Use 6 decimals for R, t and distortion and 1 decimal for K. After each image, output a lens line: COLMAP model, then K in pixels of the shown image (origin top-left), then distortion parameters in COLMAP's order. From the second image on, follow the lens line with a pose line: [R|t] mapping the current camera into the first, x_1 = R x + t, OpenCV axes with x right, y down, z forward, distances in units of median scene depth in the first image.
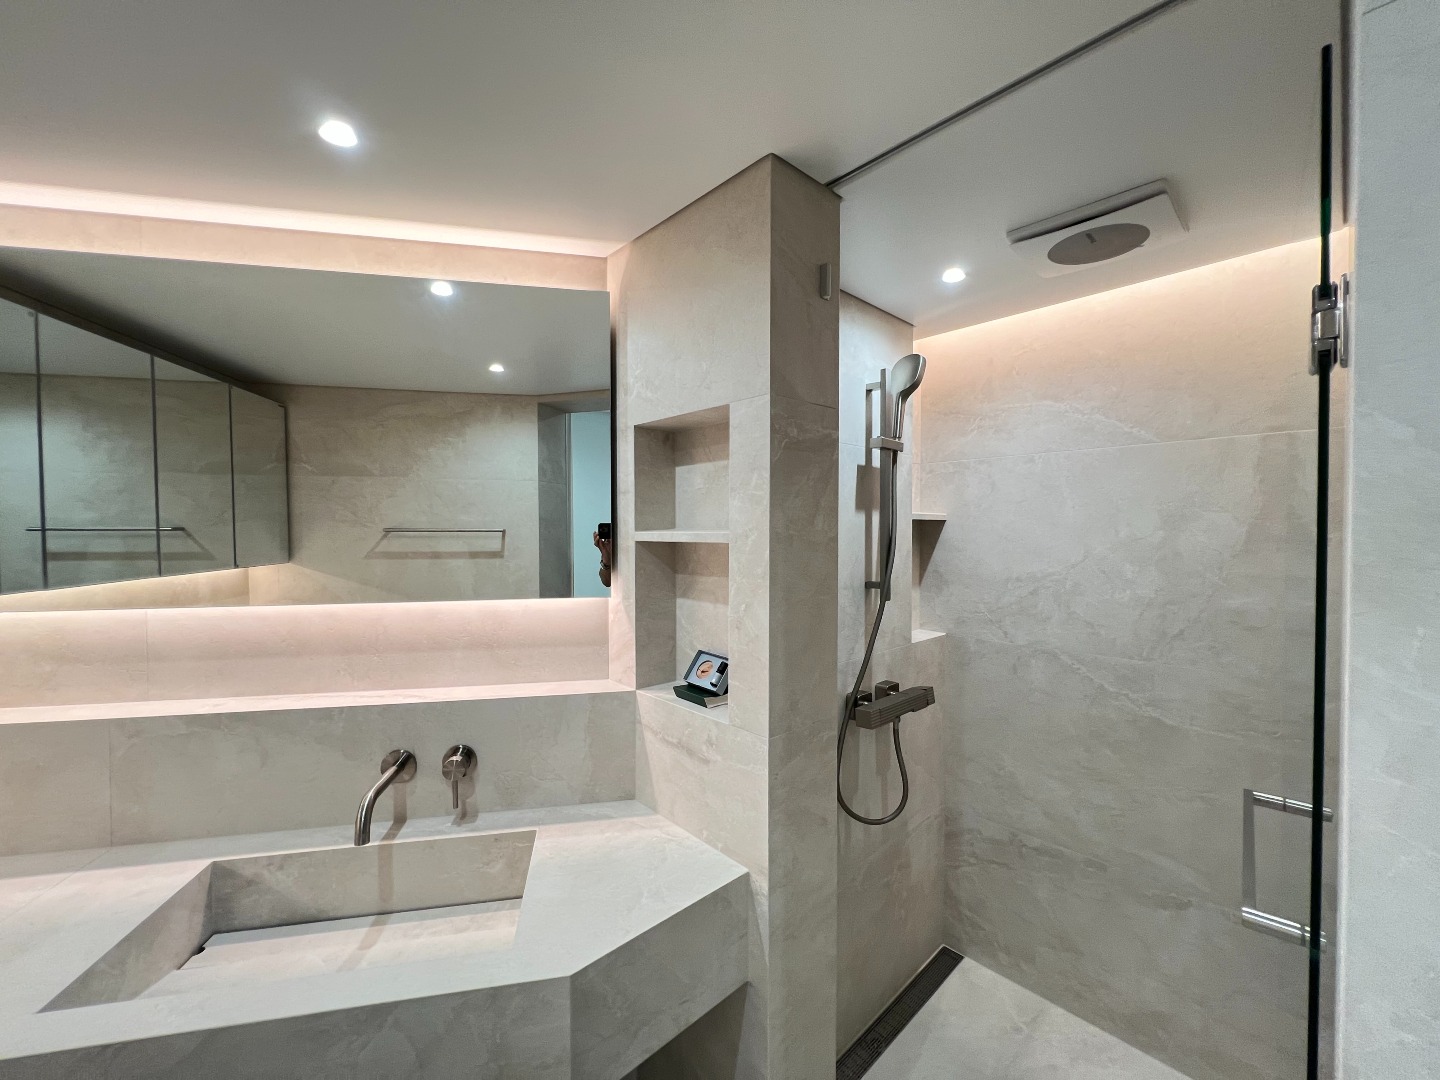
lens RADIAL K [[575.0, 0, 720.0], [0, 575.0, 540.0], [0, 0, 1]] dist [-0.009350, 0.003641]
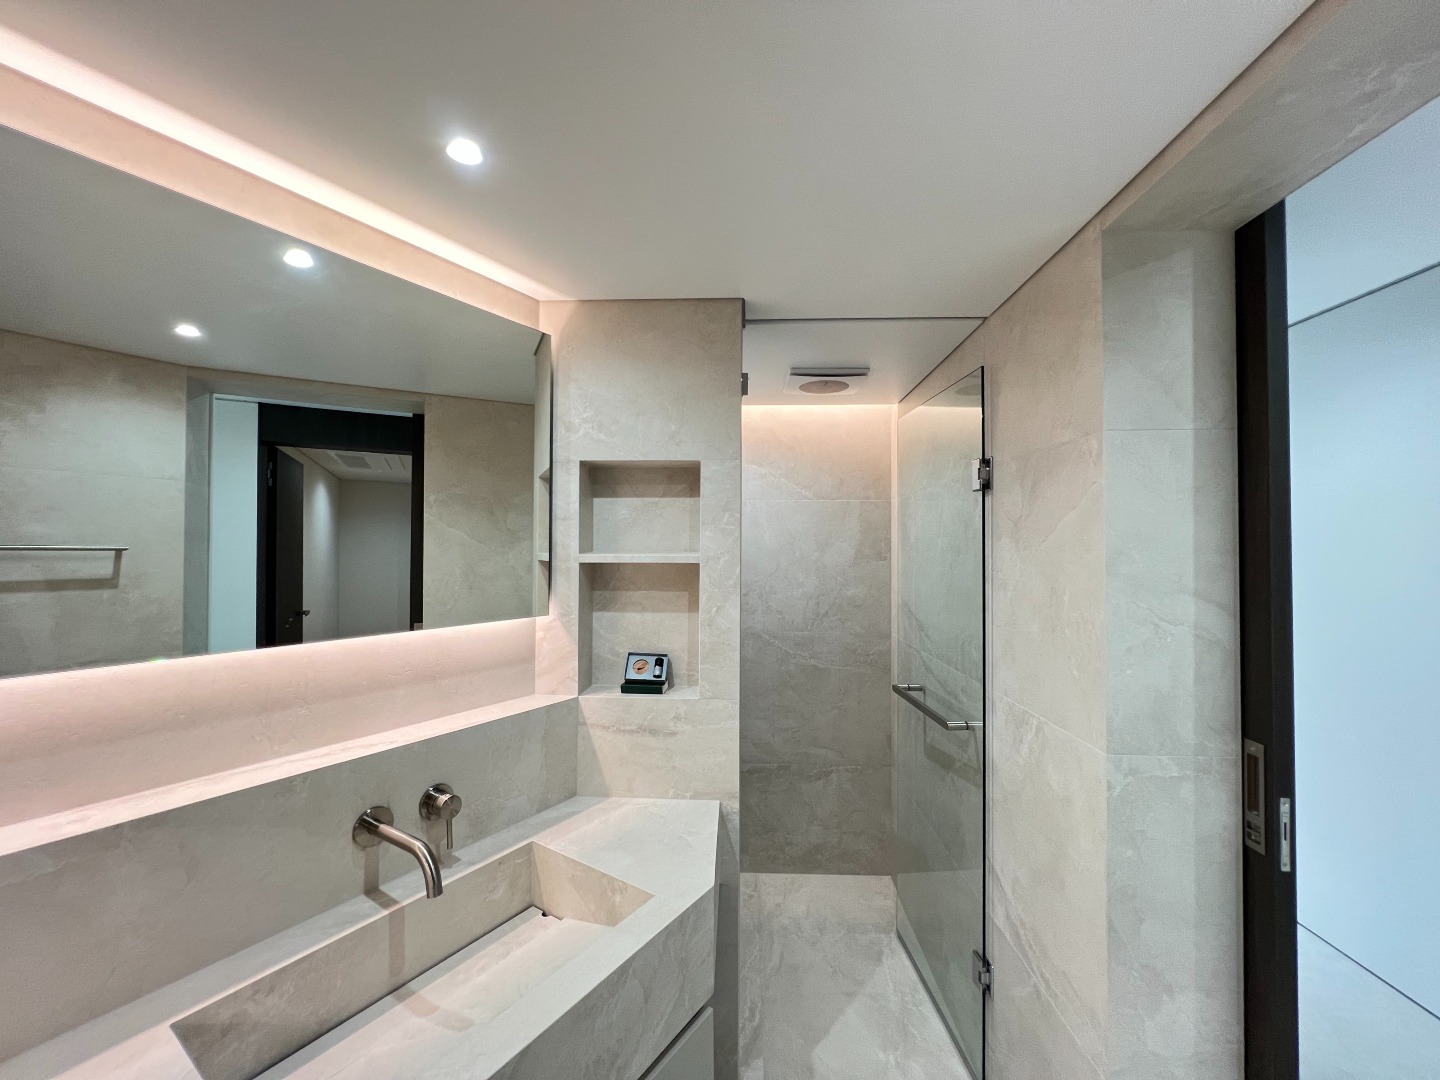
lens RADIAL K [[575.0, 0, 720.0], [0, 575.0, 540.0], [0, 0, 1]] dist [-0.009350, 0.003641]
pose [[0.709103, 0.015304, 0.704939, -0.745732], [0.004636, 0.999642, -0.026366, -0.011483], [-0.705089, 0.021964, 0.708778, 0.007228]]
